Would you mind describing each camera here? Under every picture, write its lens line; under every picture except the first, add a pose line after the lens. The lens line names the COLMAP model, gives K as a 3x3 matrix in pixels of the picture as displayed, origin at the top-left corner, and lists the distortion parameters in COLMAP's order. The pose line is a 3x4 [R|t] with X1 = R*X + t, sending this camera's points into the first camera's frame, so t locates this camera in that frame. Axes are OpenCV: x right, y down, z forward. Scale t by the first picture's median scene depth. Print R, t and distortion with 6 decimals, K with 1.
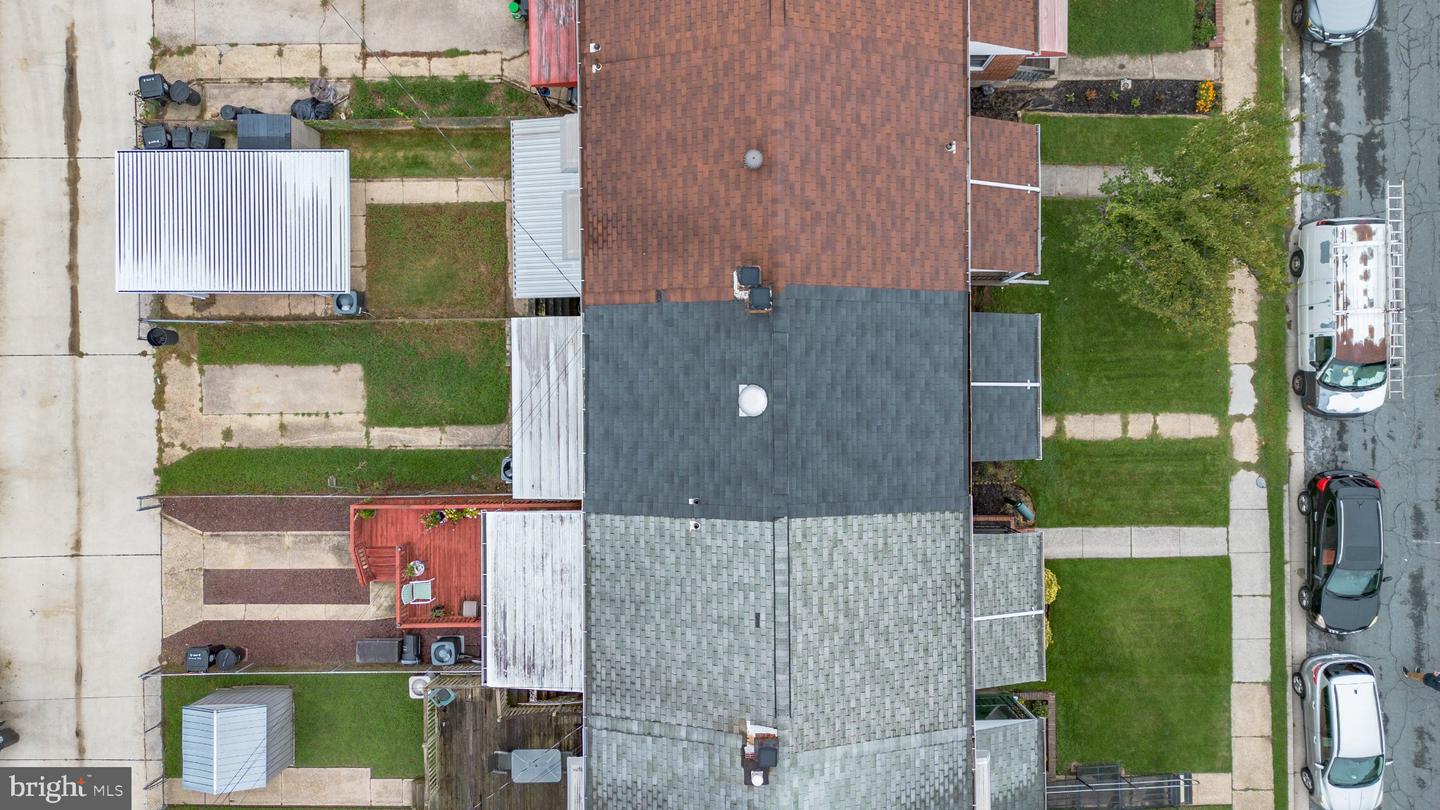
lens RADIAL K [[1022.8, 0, 723.5], [0, 1022.8, 401.5], [0, 0, 1]] dist [0.064279, -0.066785]
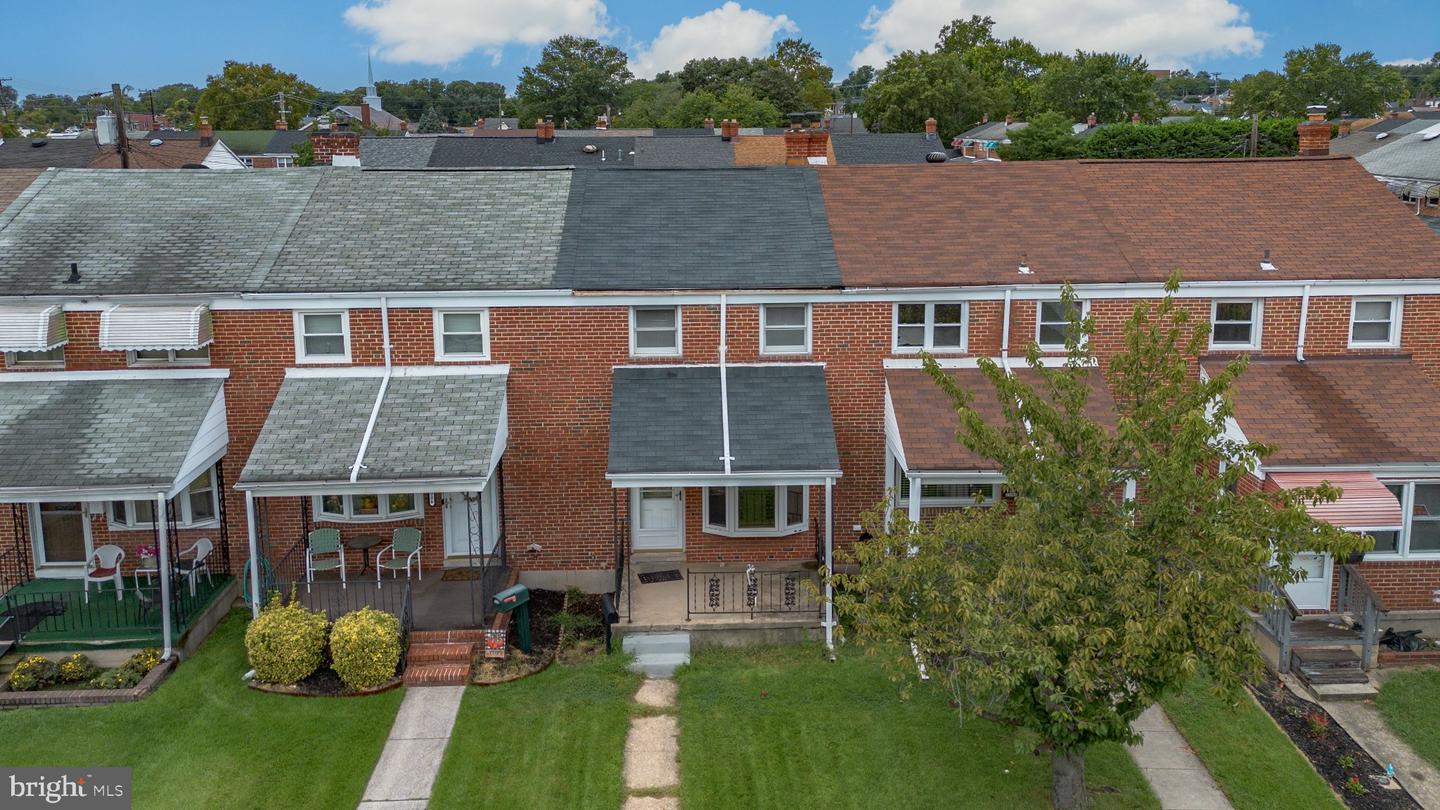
lens RADIAL K [[1200.1, 0, 725.9], [0, 1200.1, 321.7], [0, 0, 1]] dist [0.058298, -0.049215]
pose [[0.030596, 0.169552, -0.985046, 0.891029], [-0.999516, 0.010747, -0.029196, 0.004247], [0.005636, 0.985463, 0.169798, 0.705429]]
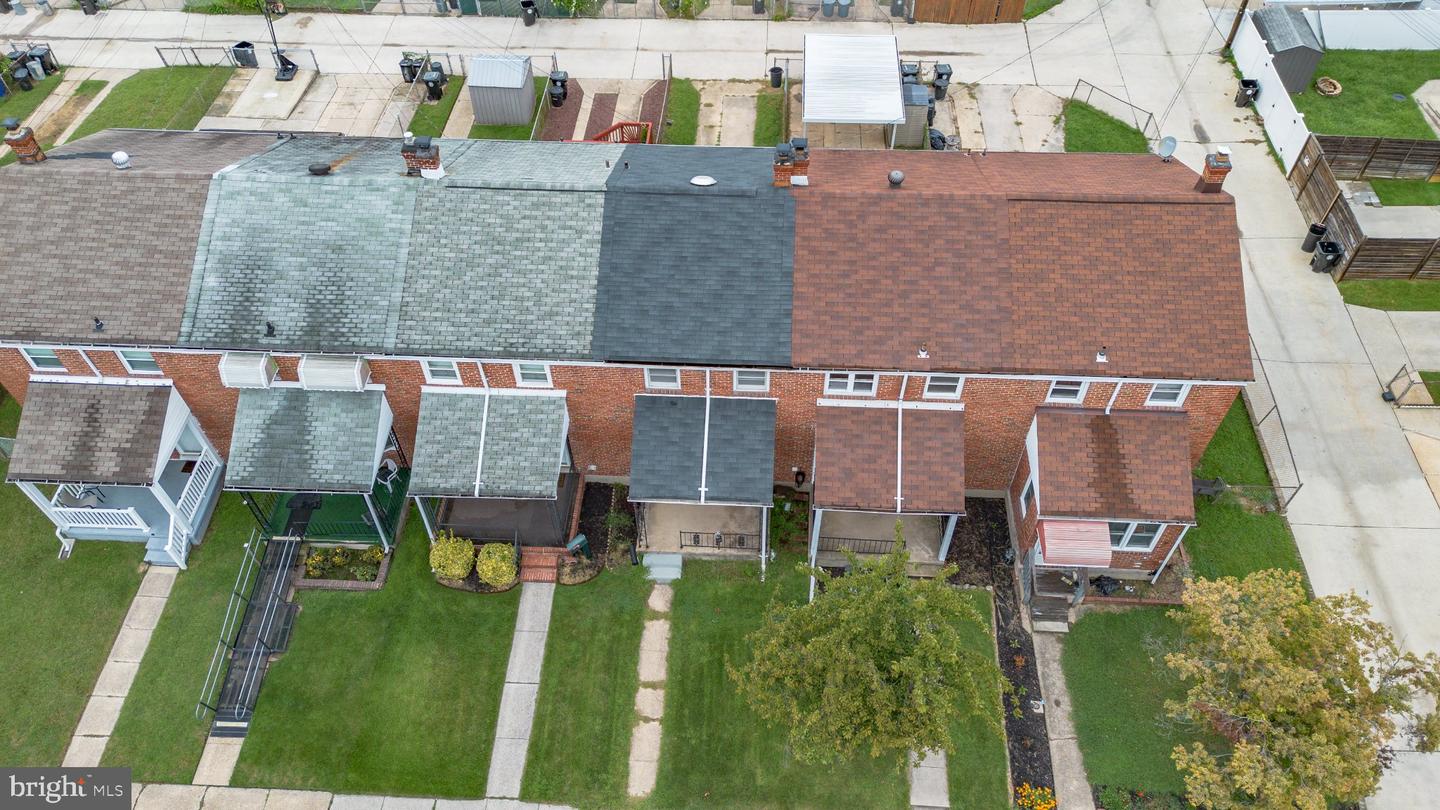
lens RADIAL K [[1022.8, 0, 723.5], [0, 1022.8, 401.5], [0, 0, 1]] dist [0.064279, -0.066785]
pose [[-0.057169, 0.767370, -0.638651, 0.770937], [-0.998342, -0.039651, 0.041724, -0.066289], [0.006694, 0.639978, 0.768364, 0.158132]]
